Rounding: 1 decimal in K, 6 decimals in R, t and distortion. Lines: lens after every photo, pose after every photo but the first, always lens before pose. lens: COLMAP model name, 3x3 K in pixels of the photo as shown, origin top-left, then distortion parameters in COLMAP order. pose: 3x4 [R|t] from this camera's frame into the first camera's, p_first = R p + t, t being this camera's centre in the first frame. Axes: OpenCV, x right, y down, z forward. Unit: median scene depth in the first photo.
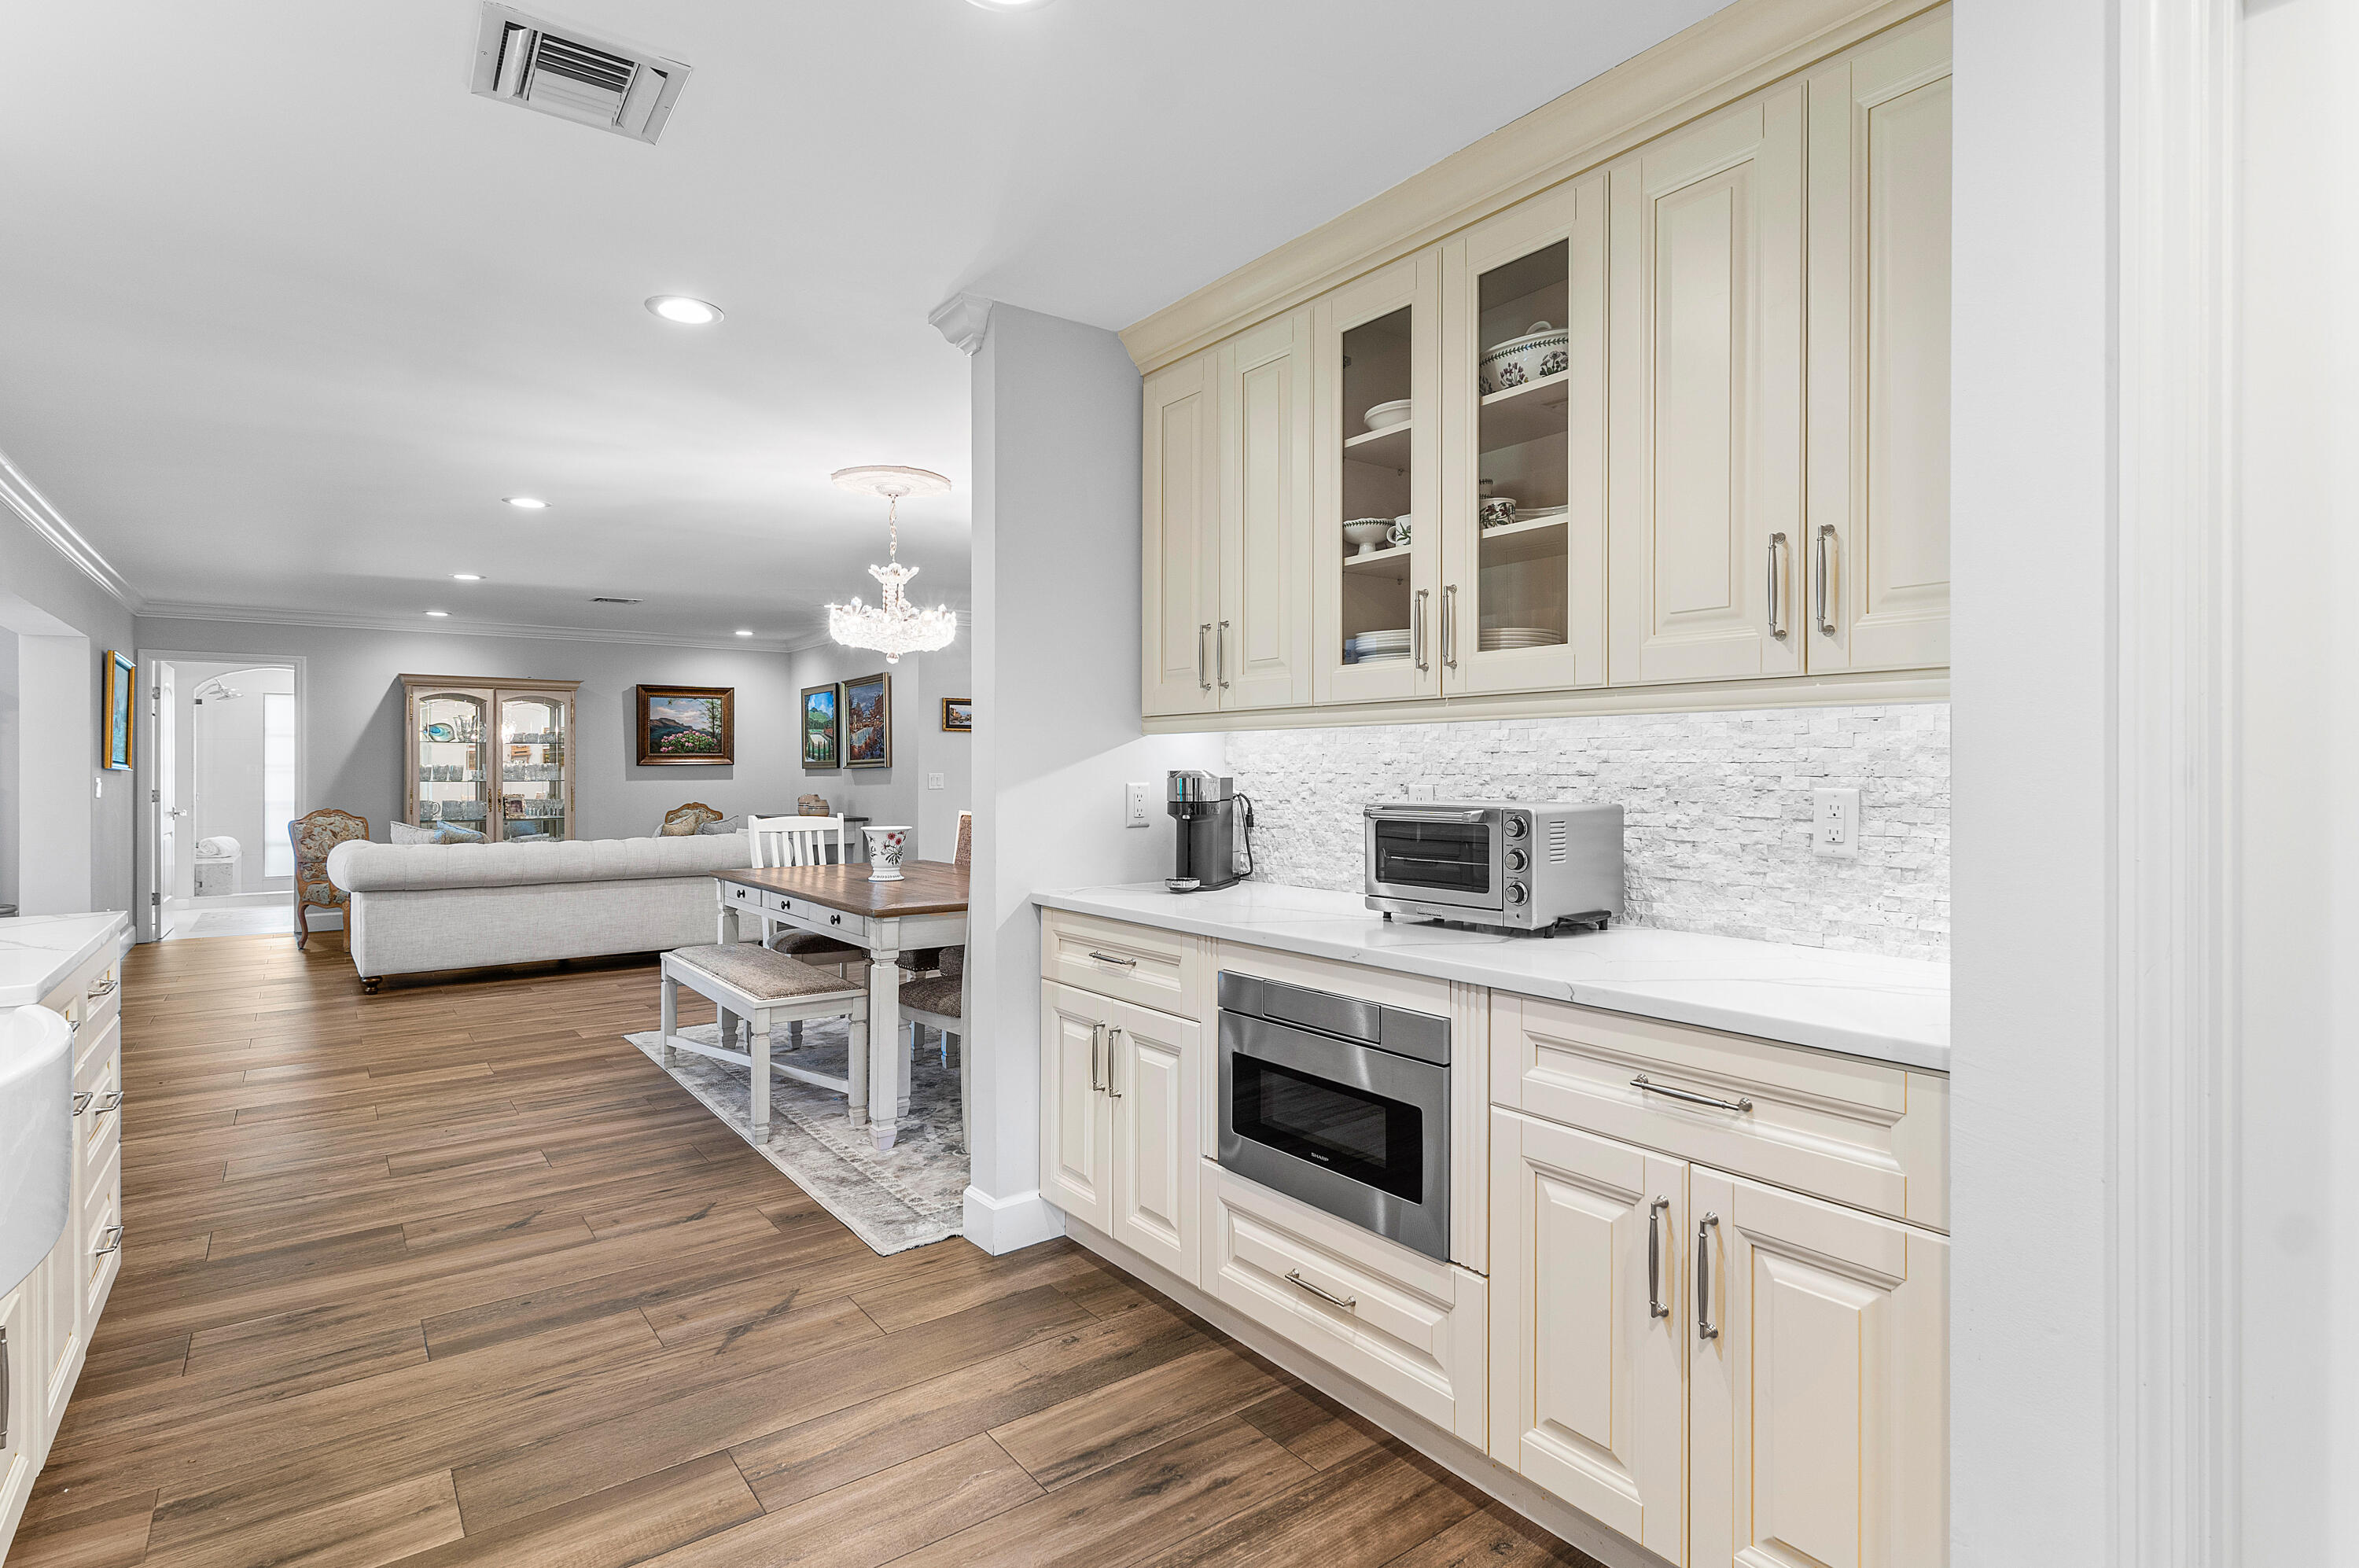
lens RADIAL K [[1176.1, 0, 1205.7], [0, 1176.1, 768.8], [0, 0, 1]] dist [0.002501, 0.000166]
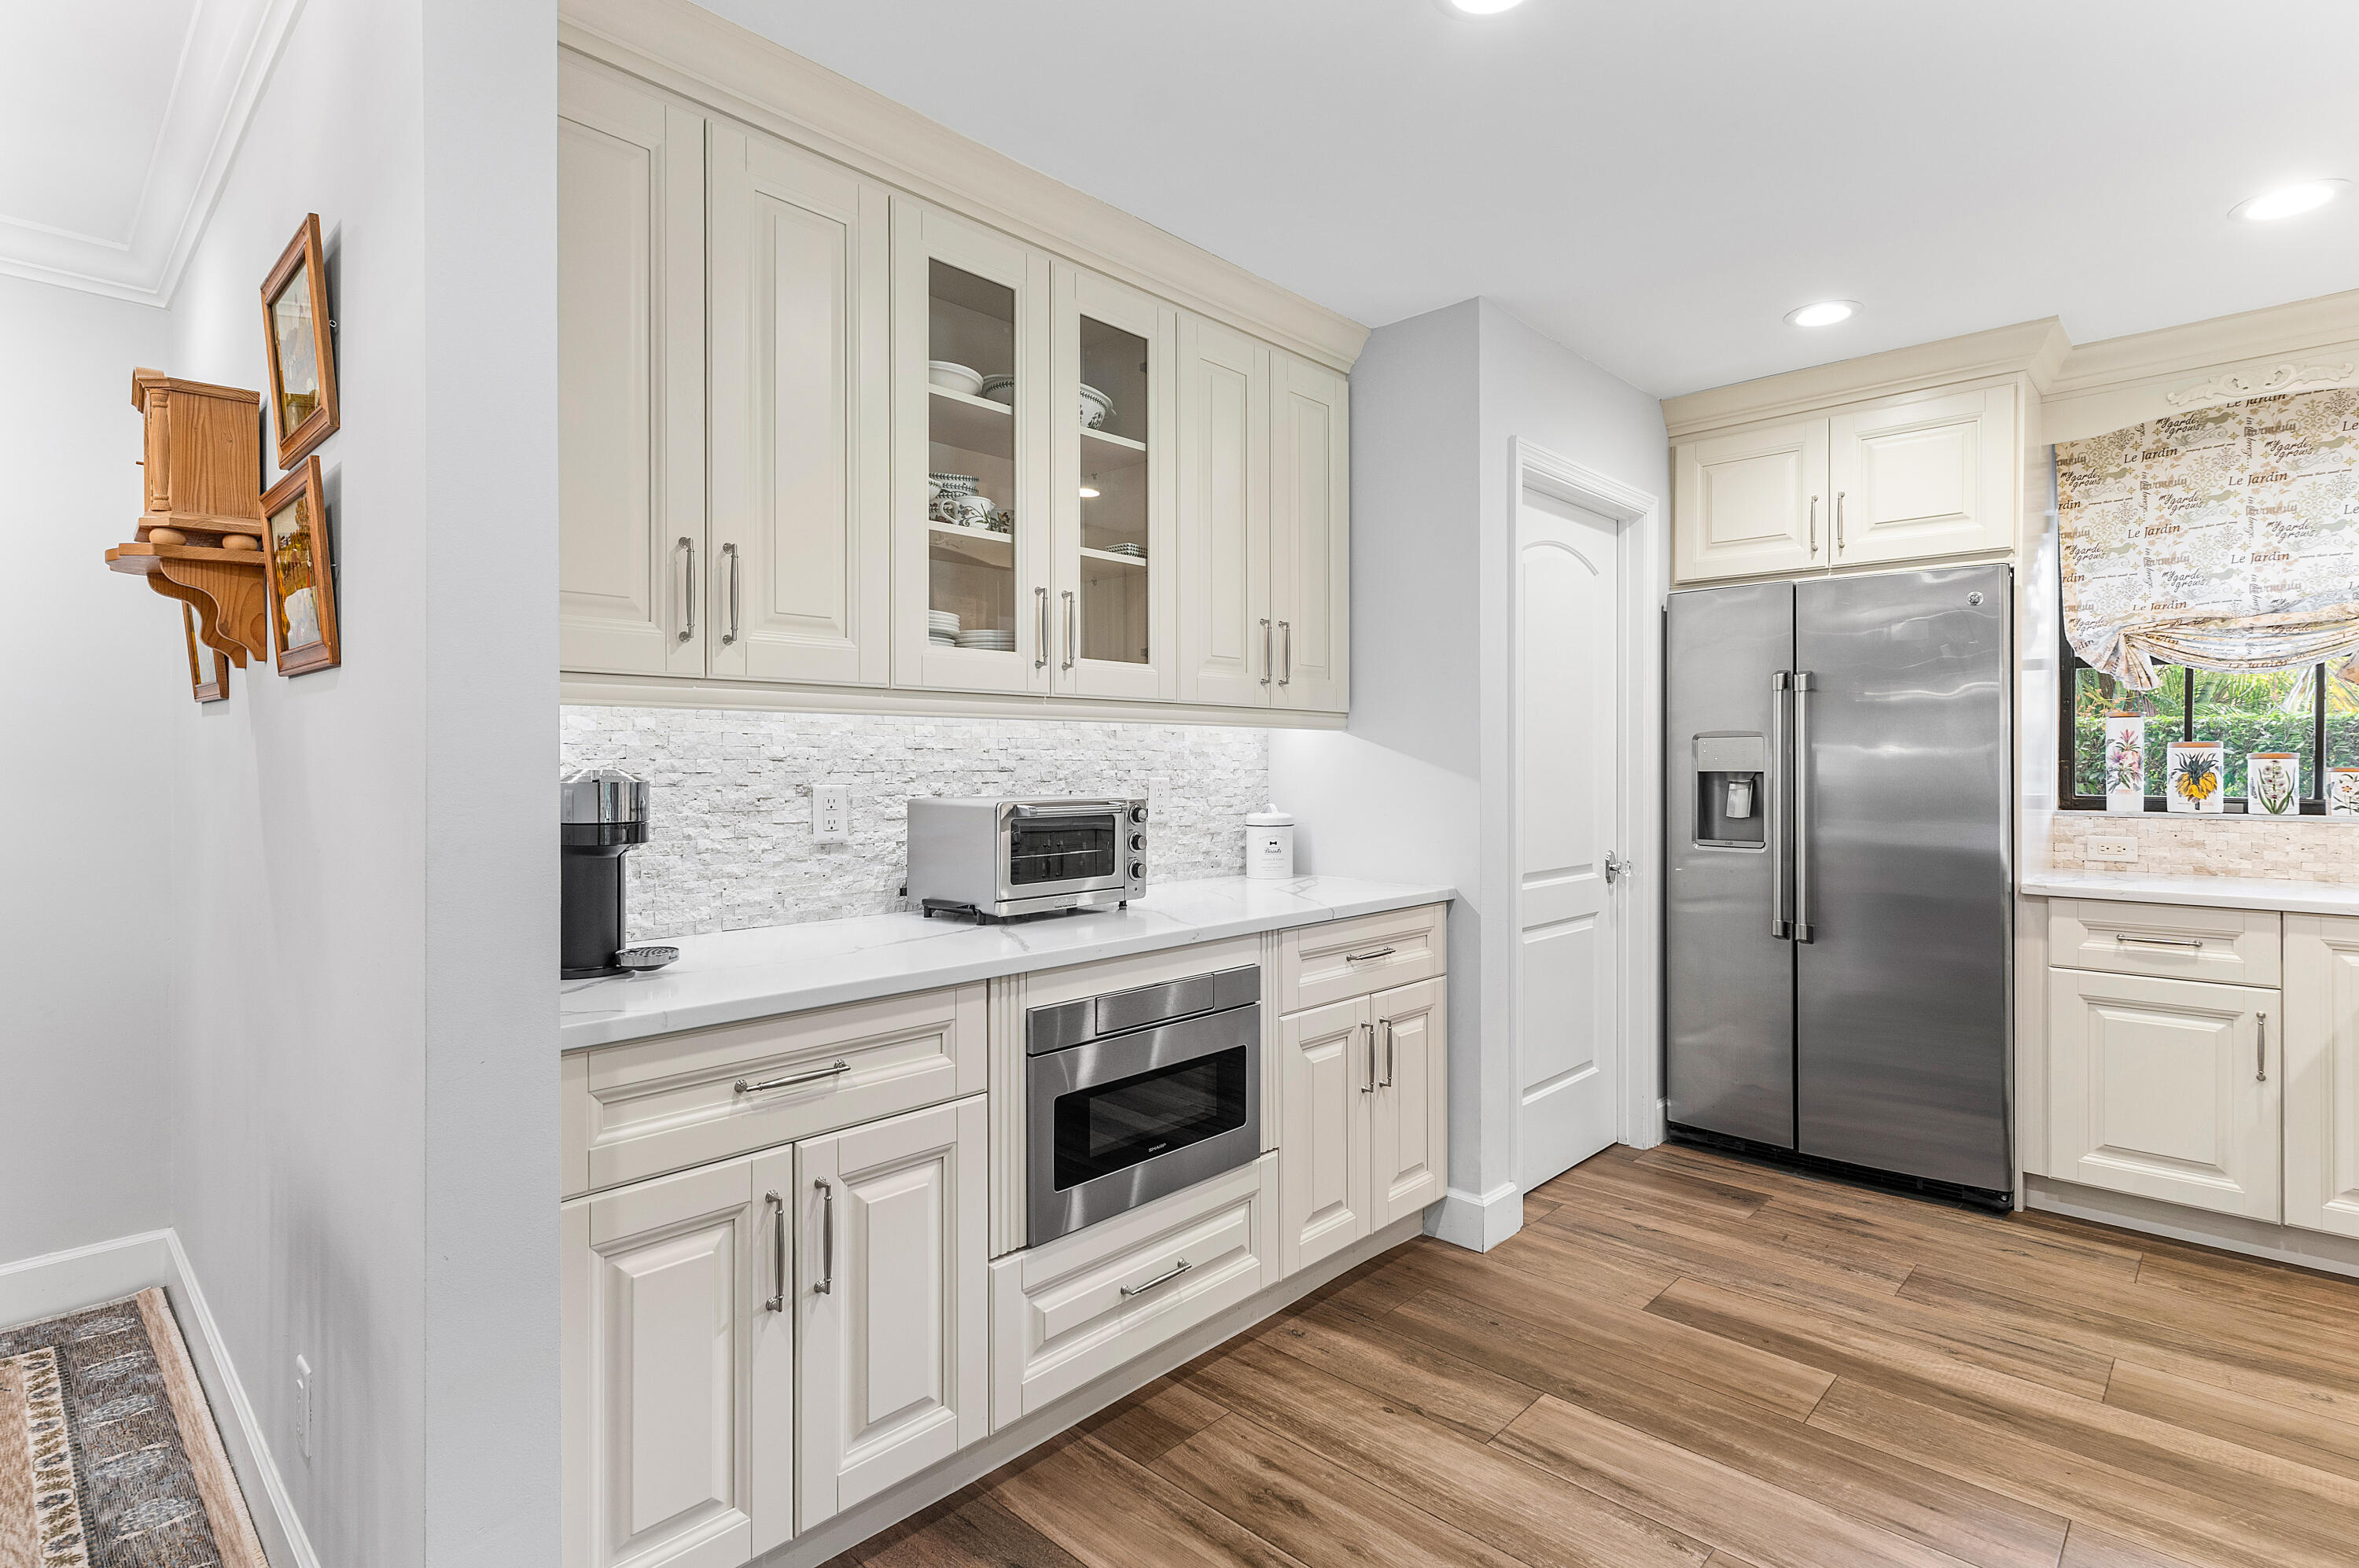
lens RADIAL K [[1148.0, 0, 1175.0], [0, 1148.0, 774.7], [0, 0, 1]] dist [-0.000838, -0.000051]
pose [[-0.154075, -0.006964, 0.988035, -0.827515], [0.004257, 0.999961, 0.007712, 0.001207], [-0.988050, 0.005394, -0.154040, 1.068366]]
